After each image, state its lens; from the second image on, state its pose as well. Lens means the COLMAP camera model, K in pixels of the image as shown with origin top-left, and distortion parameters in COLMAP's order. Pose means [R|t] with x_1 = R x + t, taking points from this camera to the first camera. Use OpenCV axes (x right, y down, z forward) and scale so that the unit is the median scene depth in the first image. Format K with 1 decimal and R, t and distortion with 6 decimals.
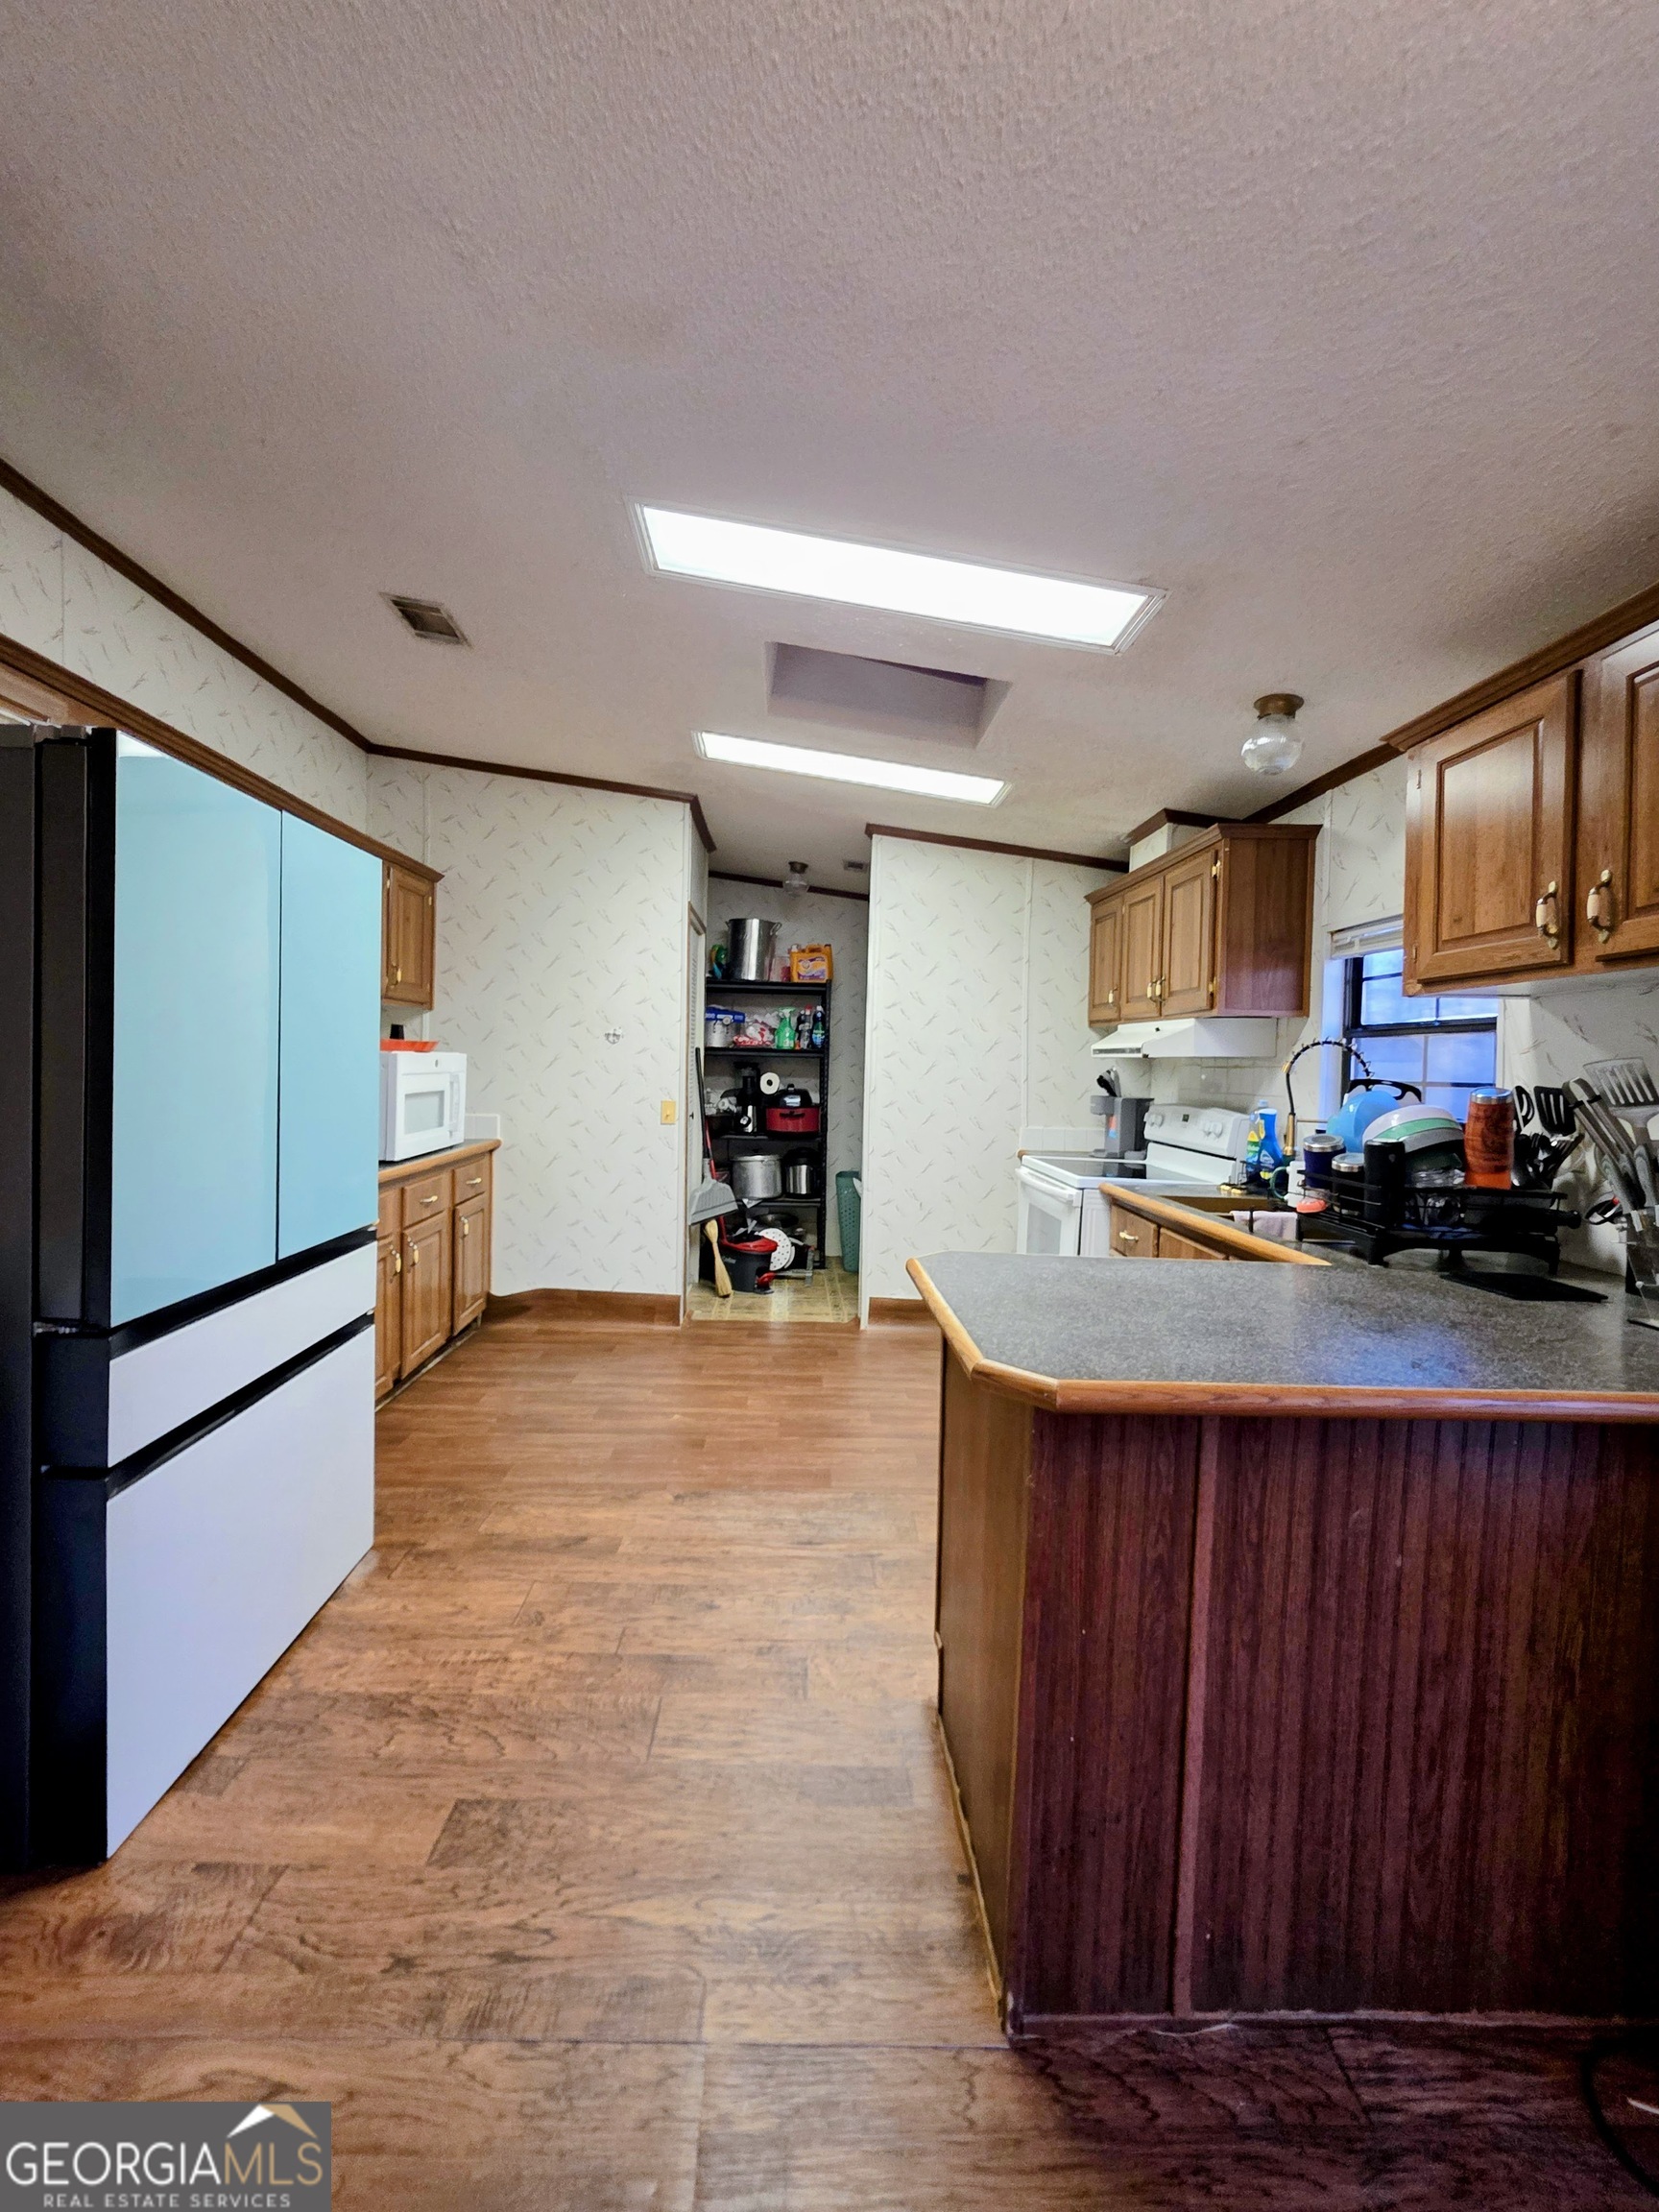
lens RADIAL K [[892.0, 0, 829.5], [0, 892.0, 1106.0], [0, 0, 1]] dist [-0.000135, -0.000018]
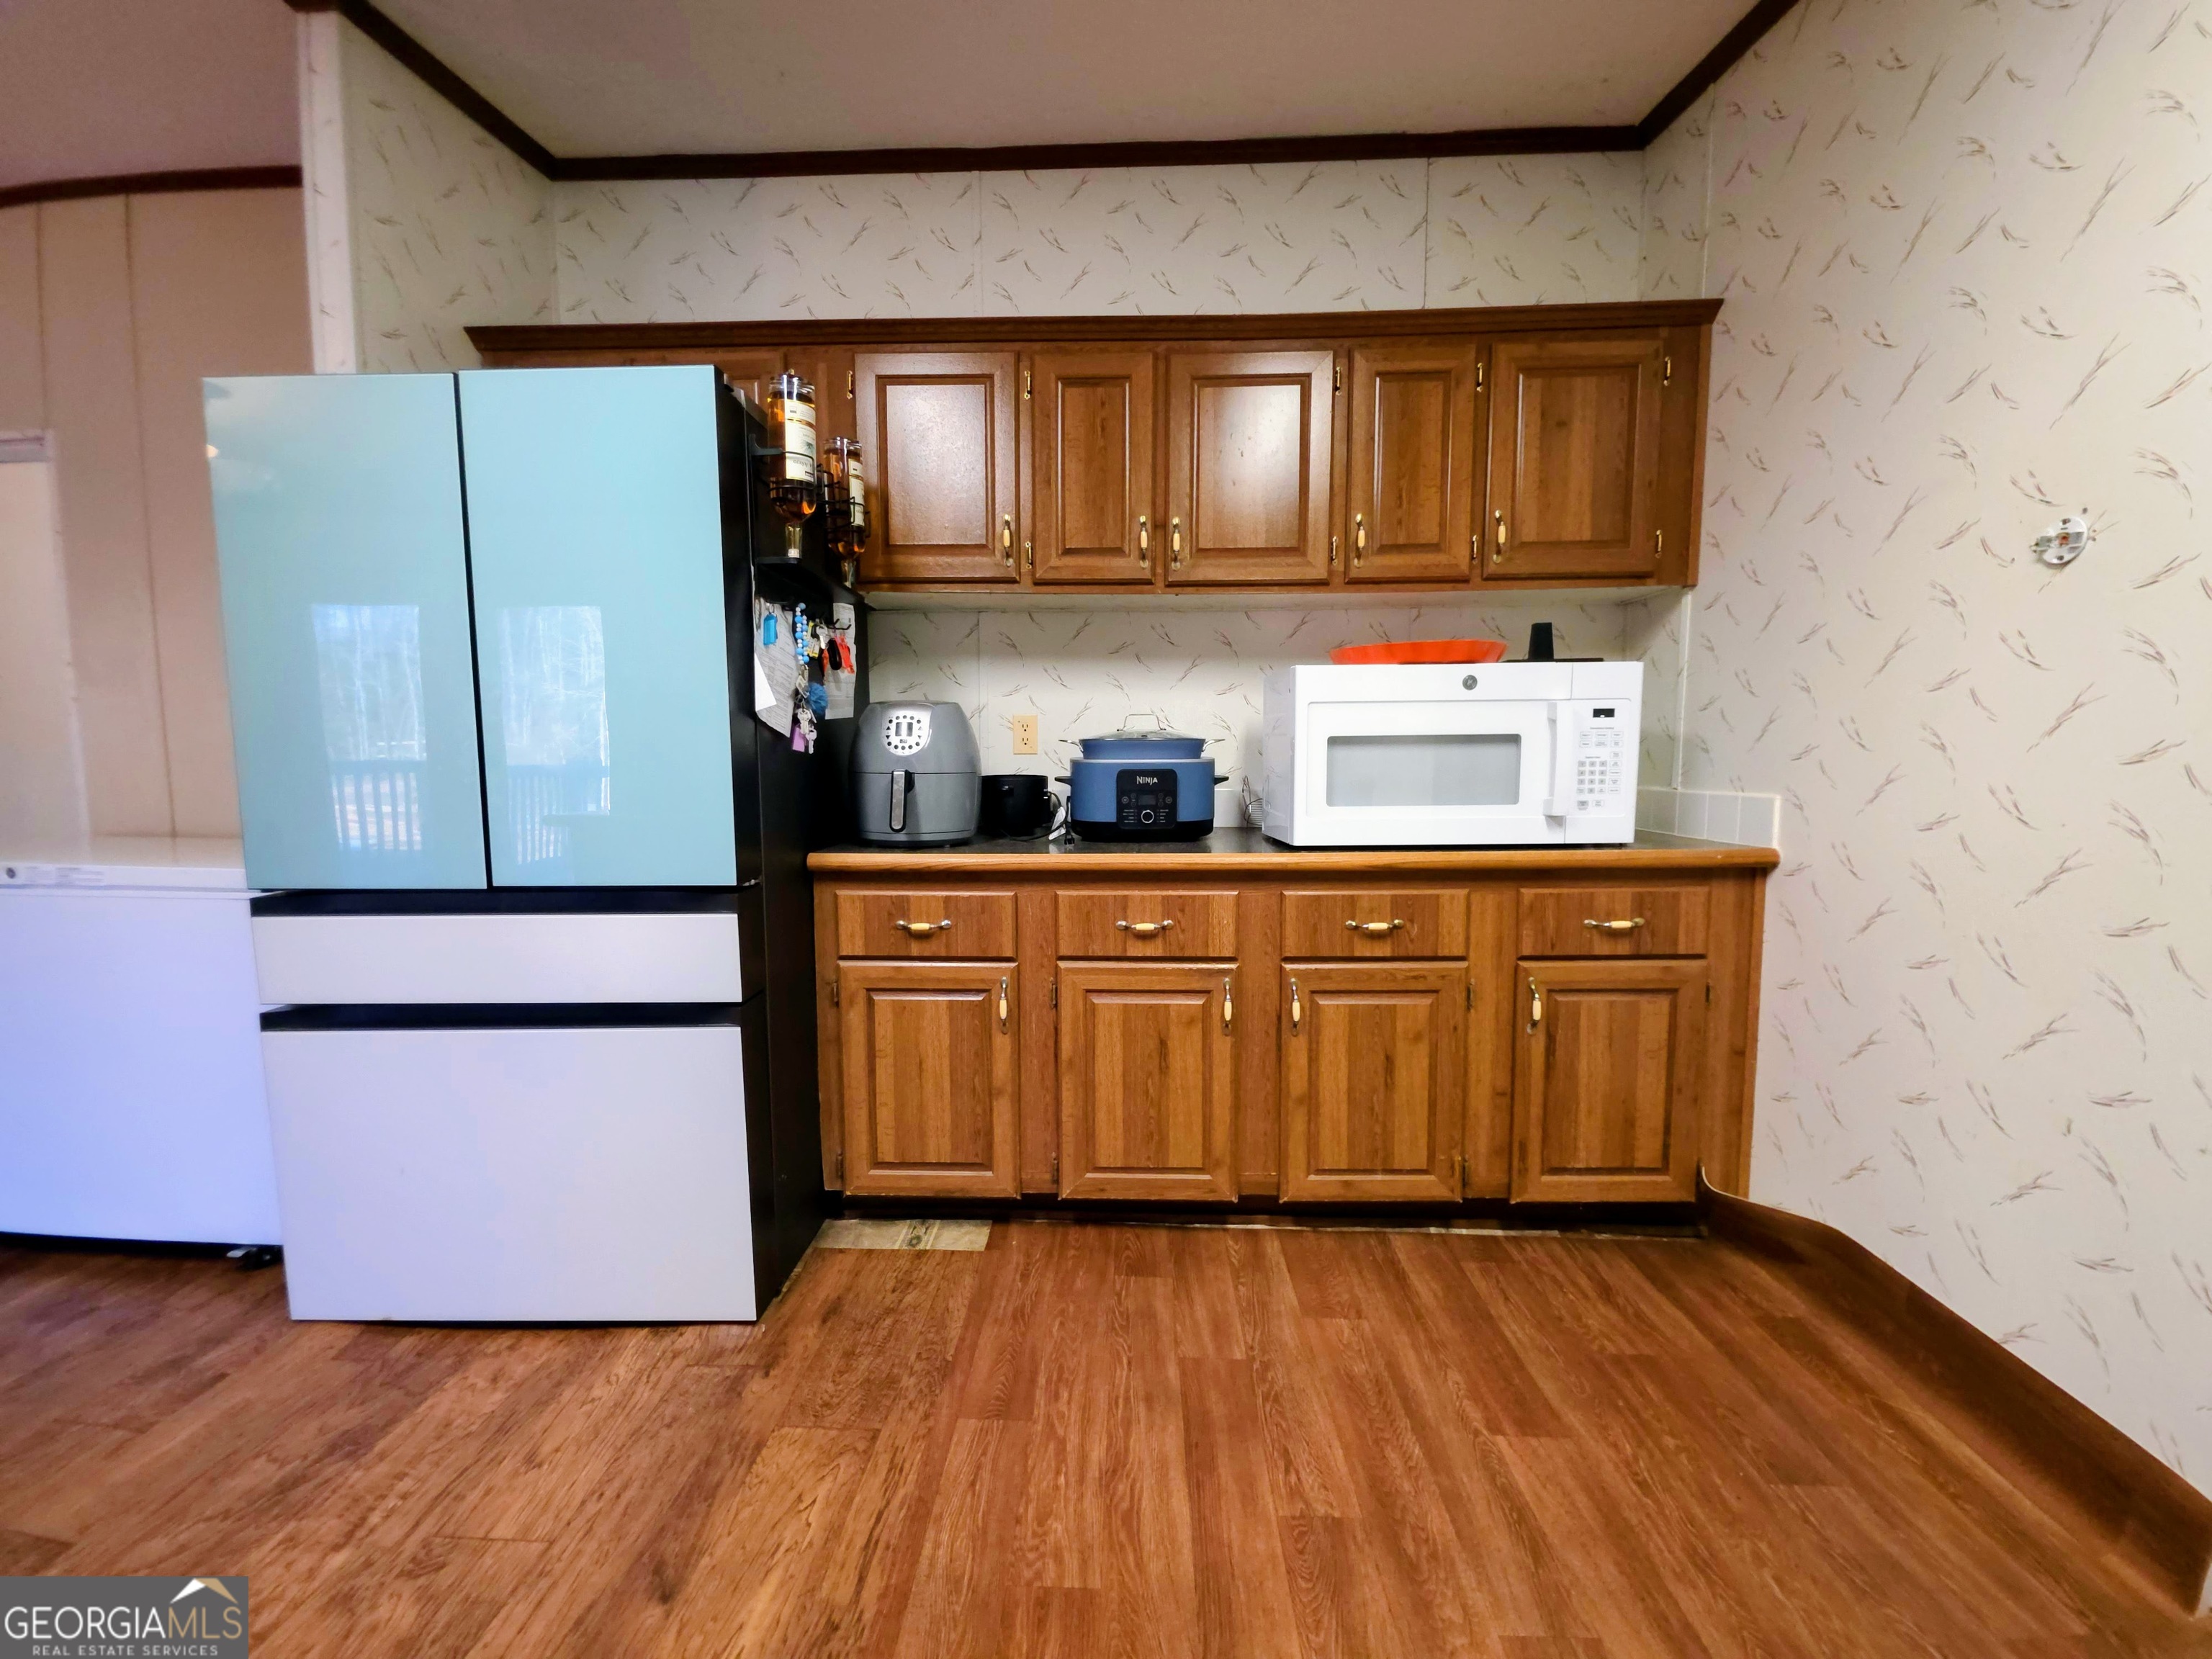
lens RADIAL K [[892.4, 0, 1106.0], [0, 892.4, 829.5], [0, 0, 1]] dist [-0.000042, -0.003791]
pose [[-0.069305, 0.060404, -0.995765, 0.156225], [-0.045776, 0.996921, 0.063660, 0.022983], [0.996545, 0.049994, -0.066327, 1.164292]]
